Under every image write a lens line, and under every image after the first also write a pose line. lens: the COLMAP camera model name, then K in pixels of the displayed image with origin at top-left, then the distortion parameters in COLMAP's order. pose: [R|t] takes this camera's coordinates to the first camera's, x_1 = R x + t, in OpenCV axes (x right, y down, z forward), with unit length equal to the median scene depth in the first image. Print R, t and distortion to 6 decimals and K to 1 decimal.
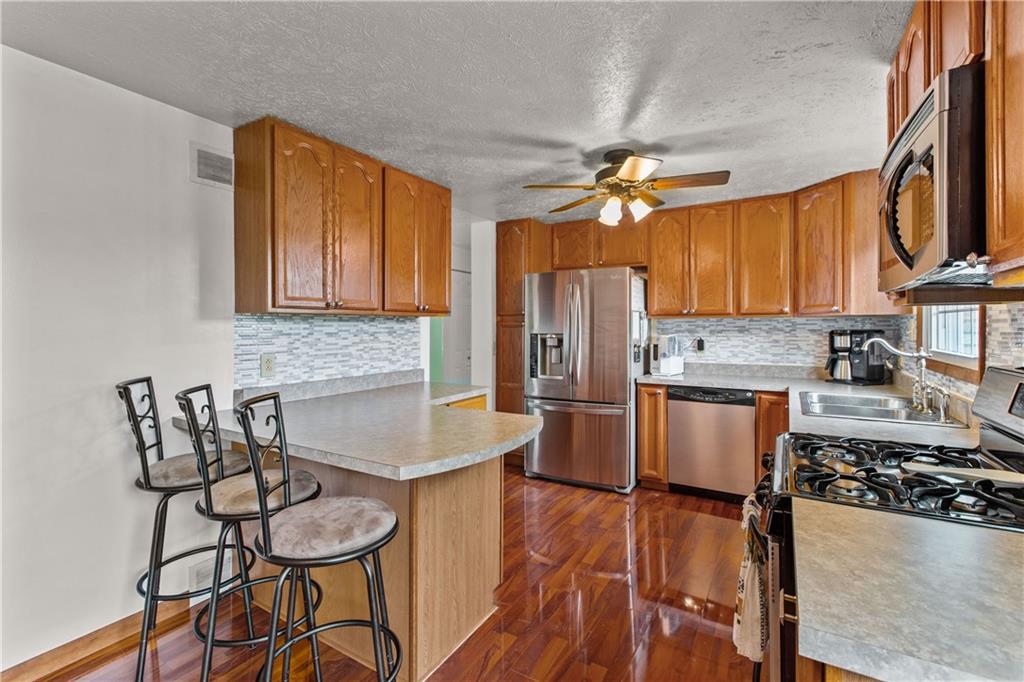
lens RADIAL K [[452.2, 0, 512.8], [0, 452.2, 332.7], [0, 0, 1]] dist [-0.001660, -0.000408]
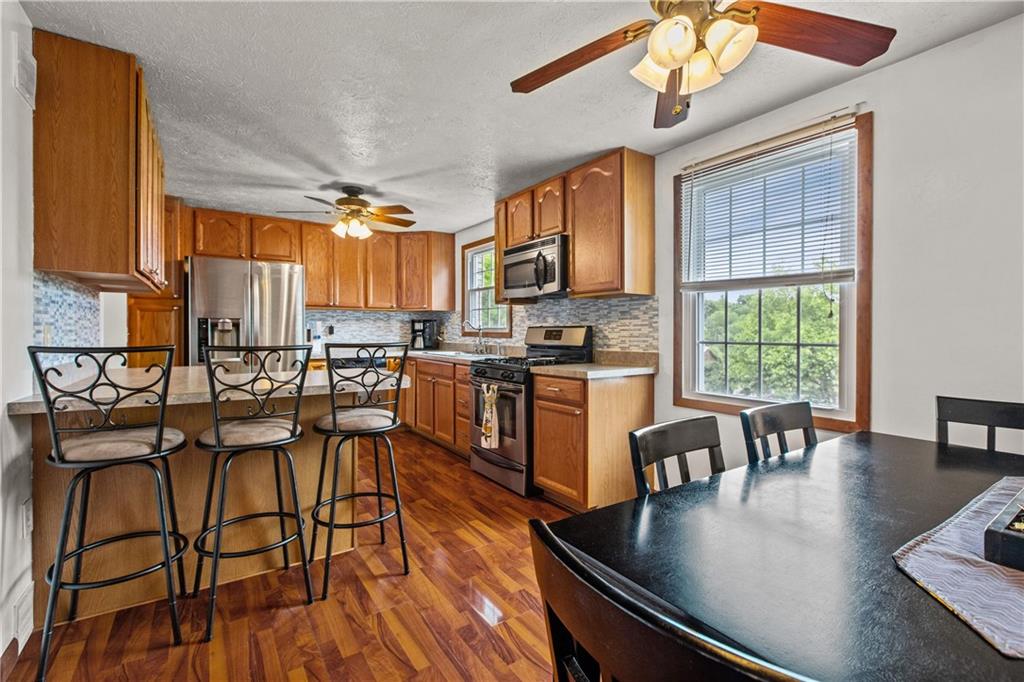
lens RADIAL K [[452.2, 0, 490.6], [0, 452.2, 338.3], [0, 0, 1]] dist [-0.001660, -0.000408]
pose [[0.456961, -0.011553, 0.889412, -0.615713], [0.007309, 0.999931, 0.009233, 0.047211], [-0.889457, 0.002282, 0.457013, -0.024653]]
